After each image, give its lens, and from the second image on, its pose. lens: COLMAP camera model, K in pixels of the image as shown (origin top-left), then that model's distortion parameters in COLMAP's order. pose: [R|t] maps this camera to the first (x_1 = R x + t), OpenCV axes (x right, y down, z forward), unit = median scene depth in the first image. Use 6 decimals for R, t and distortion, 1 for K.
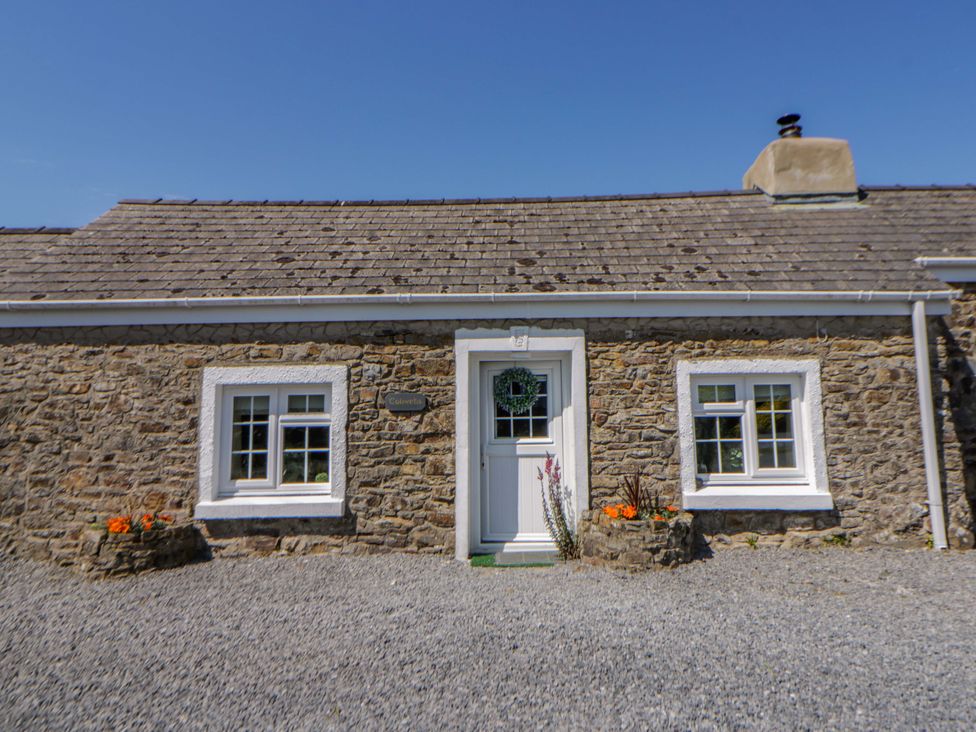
lens RADIAL K [[695.6, 0, 517.3], [0, 695.6, 320.2], [0, 0, 1]] dist [0.014215, -0.007339]
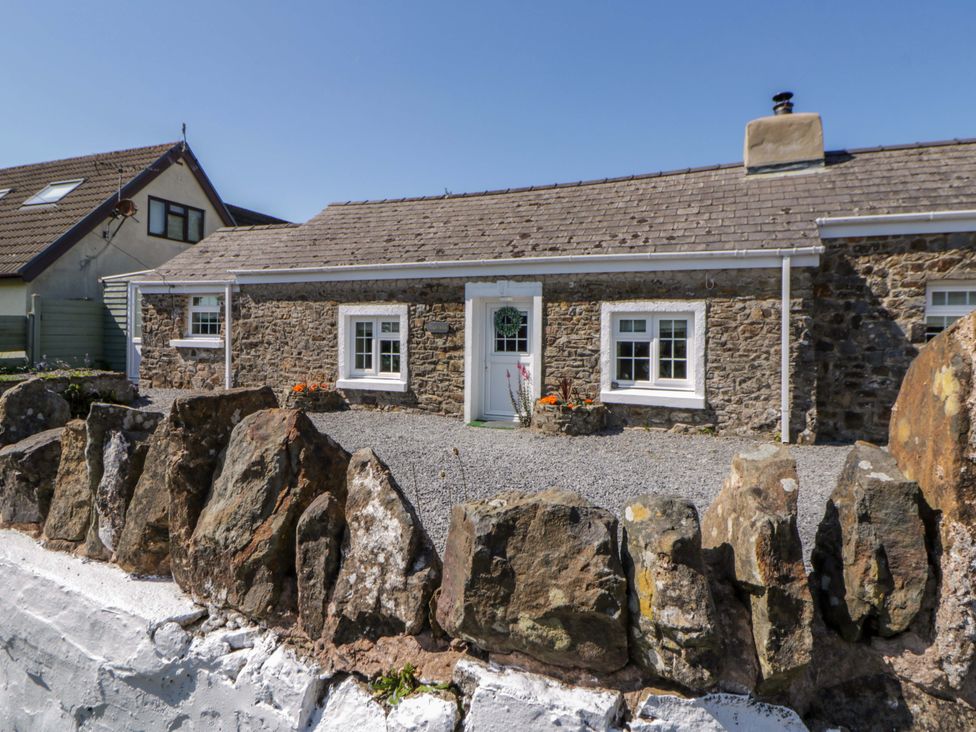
lens RADIAL K [[556.5, 0, 506.4], [0, 556.5, 337.3], [0, 0, 1]] dist [0.004229, -0.011323]
pose [[0.924068, 0.025721, -0.381361, 0.489845], [0.026179, 0.991131, 0.130282, -0.027148], [0.381330, -0.130373, 0.915200, -0.150170]]
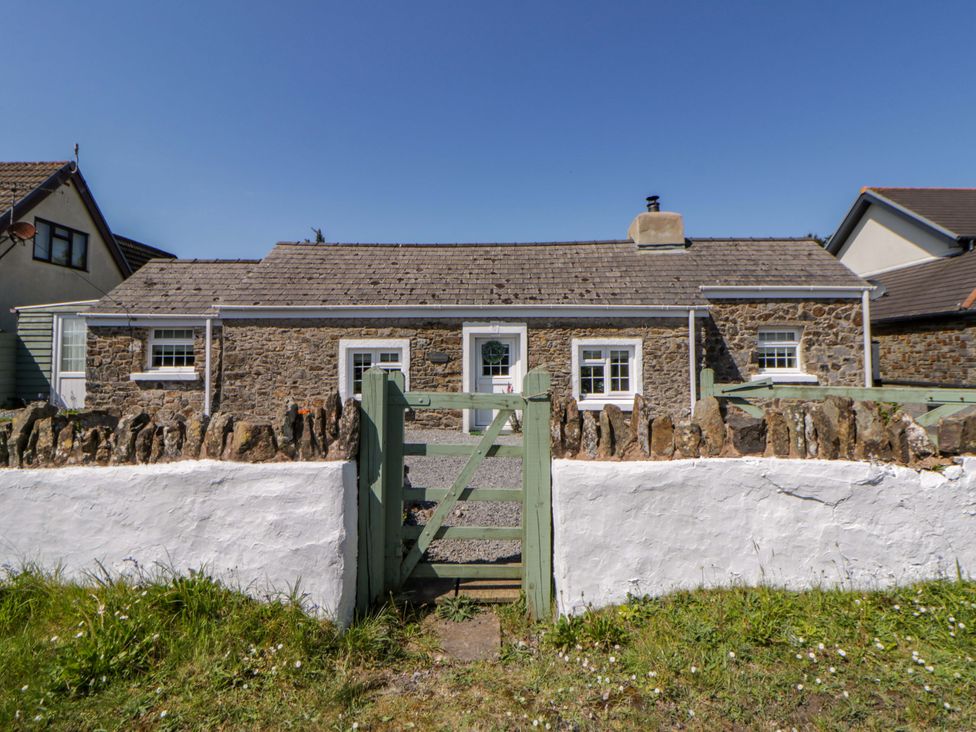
lens RADIAL K [[508.3, 0, 505.8], [0, 508.3, 343.6], [0, 0, 1]] dist [0.004545, -0.018729]
pose [[0.999933, 0.009529, -0.006529, 0.045911], [-0.008815, 0.994763, 0.101826, -0.075937], [0.007465, -0.101762, 0.994781, -0.474244]]
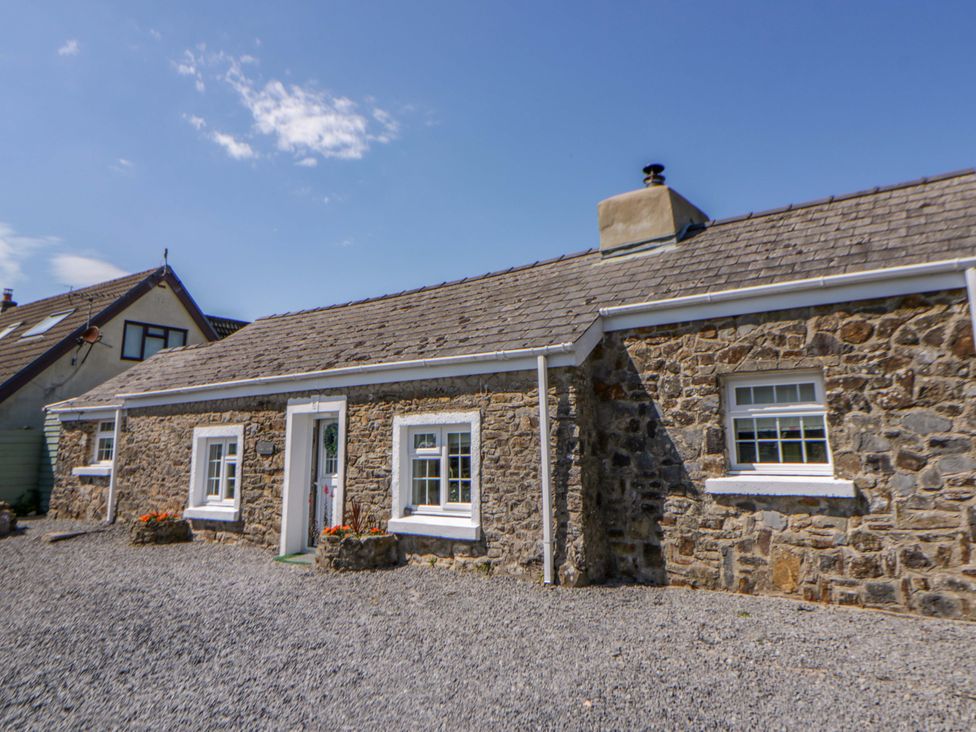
lens RADIAL K [[665.2, 0, 517.5], [0, 665.2, 319.4], [0, 0, 1]] dist [0.010976, -0.005492]
pose [[0.818733, -0.109372, -0.563662, 1.140843], [0.080417, 0.993857, -0.076038, -0.007838], [0.568515, 0.016927, 0.822499, 0.104192]]
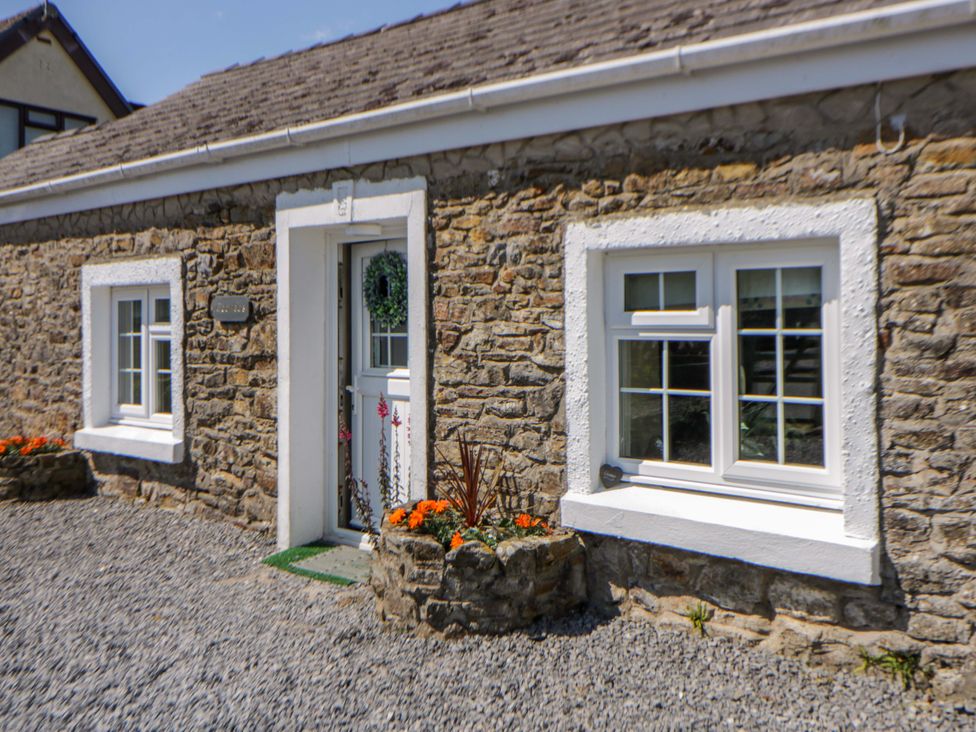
lens RADIAL K [[864.0, 0, 517.9], [0, 864.0, 314.4], [0, 0, 1]] dist [0.021591, 0.004504]
pose [[0.793219, 0.005449, -0.608912, 0.567162], [0.075232, 0.991422, 0.106875, 0.053550], [0.604271, -0.130584, 0.786005, 0.502353]]
